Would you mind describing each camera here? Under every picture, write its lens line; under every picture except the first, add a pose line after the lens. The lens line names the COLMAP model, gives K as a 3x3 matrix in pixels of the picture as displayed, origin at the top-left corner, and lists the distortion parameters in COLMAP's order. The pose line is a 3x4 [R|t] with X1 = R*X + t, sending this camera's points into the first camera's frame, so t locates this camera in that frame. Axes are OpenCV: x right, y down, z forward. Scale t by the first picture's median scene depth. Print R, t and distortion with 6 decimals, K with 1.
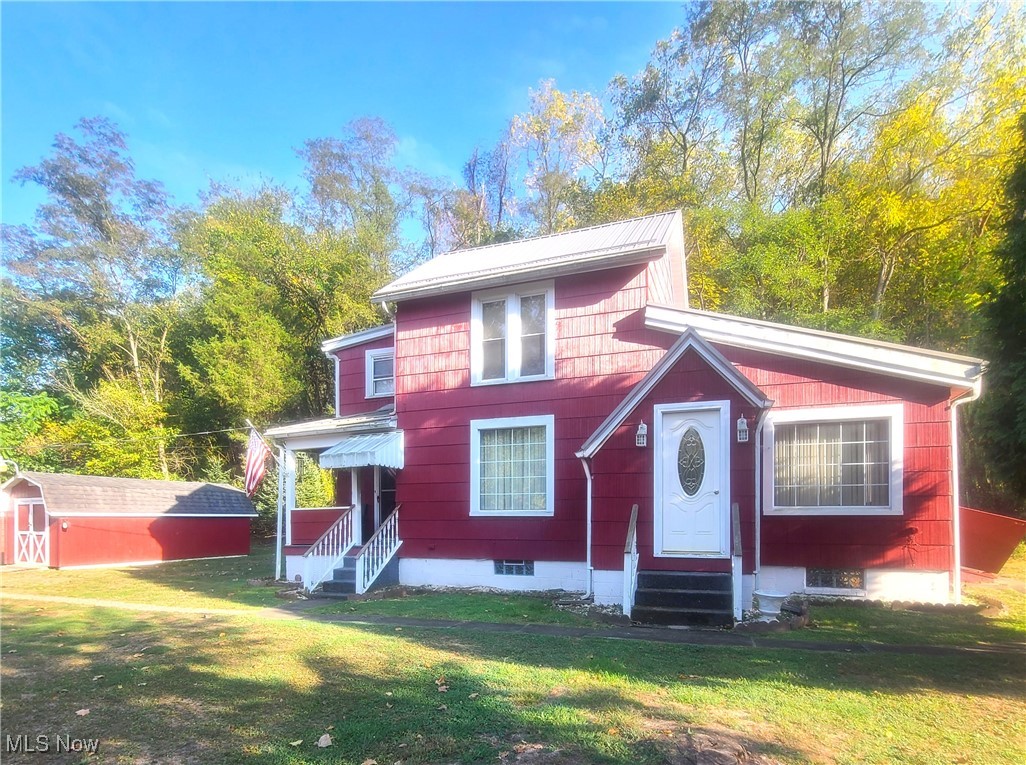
lens RADIAL K [[412.8, 0, 513.0], [0, 412.8, 382.5], [0, 0, 1]] dist [0.001659, 0.000133]
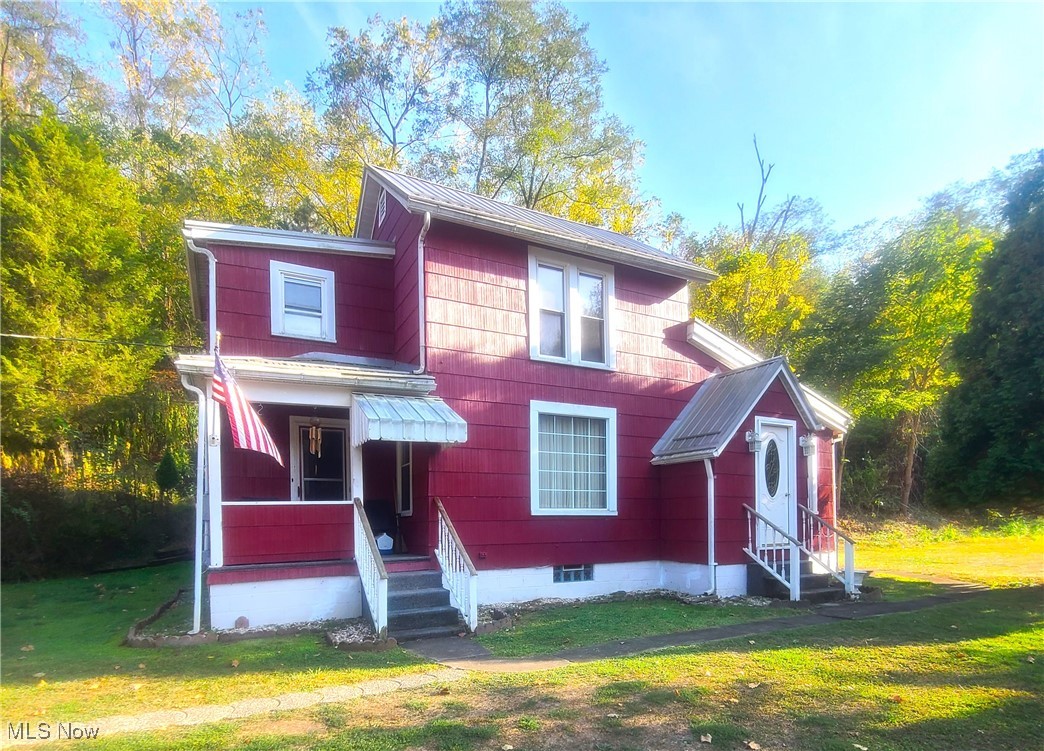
lens RADIAL K [[451.9, 0, 522.0], [0, 451.9, 391.8], [0, 0, 1]] dist [0.000117, 0.000019]
pose [[0.777993, 0.169692, 0.604923, -0.700041], [-0.185999, 0.981882, -0.036222, 0.117623], [-0.600109, -0.084335, 0.795460, 0.316191]]
